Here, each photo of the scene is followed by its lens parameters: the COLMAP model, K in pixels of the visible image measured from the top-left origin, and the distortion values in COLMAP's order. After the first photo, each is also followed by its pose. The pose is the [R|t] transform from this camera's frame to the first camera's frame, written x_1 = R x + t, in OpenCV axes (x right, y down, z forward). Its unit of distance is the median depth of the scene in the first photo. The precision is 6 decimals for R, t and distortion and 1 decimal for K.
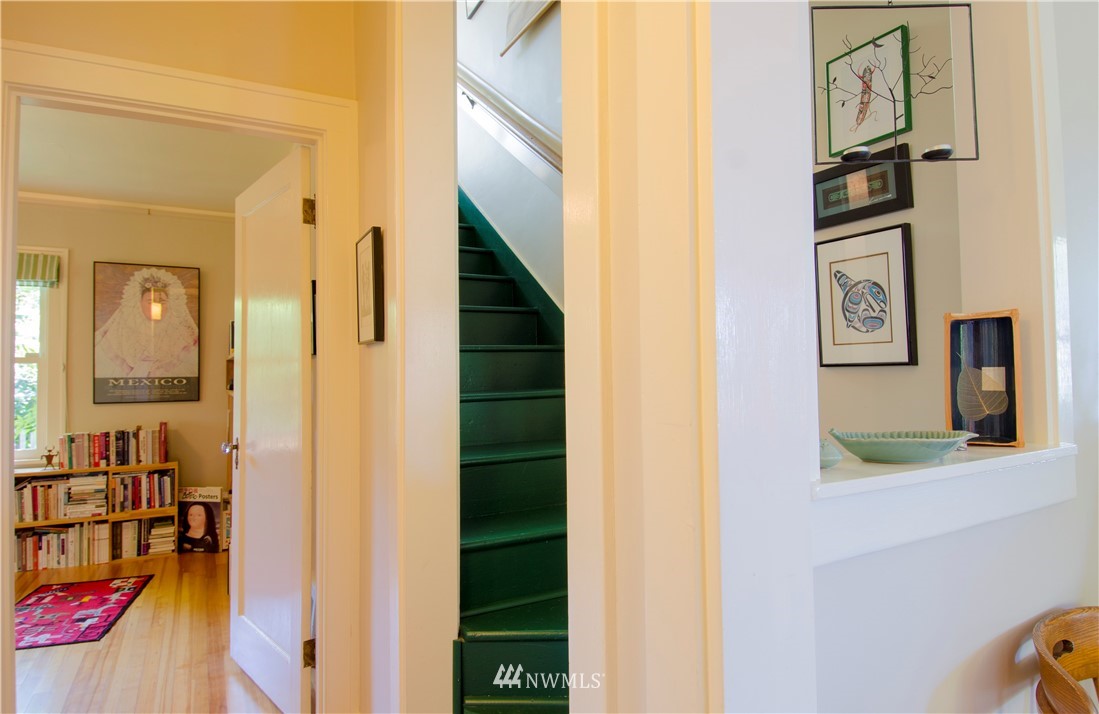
lens RADIAL K [[635.0, 0, 549.5], [0, 635.0, 357.0], [0, 0, 1]] dist [0.054060, -0.058669]
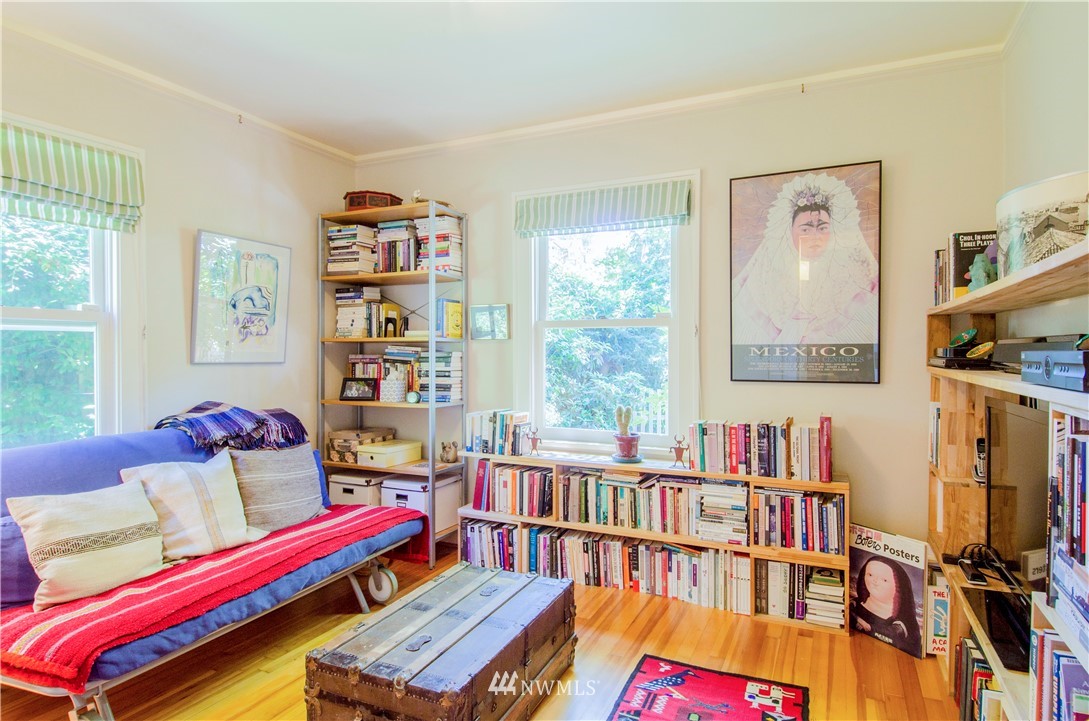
lens RADIAL K [[605.3, 0, 545.2], [0, 605.3, 354.7], [0, 0, 1]] dist [0.031677, -0.032656]
pose [[0.587535, 0.017888, -0.809001, -0.293136], [0.018301, 0.999206, 0.035385, 0.016506], [0.808992, -0.035596, 0.586741, 0.449857]]
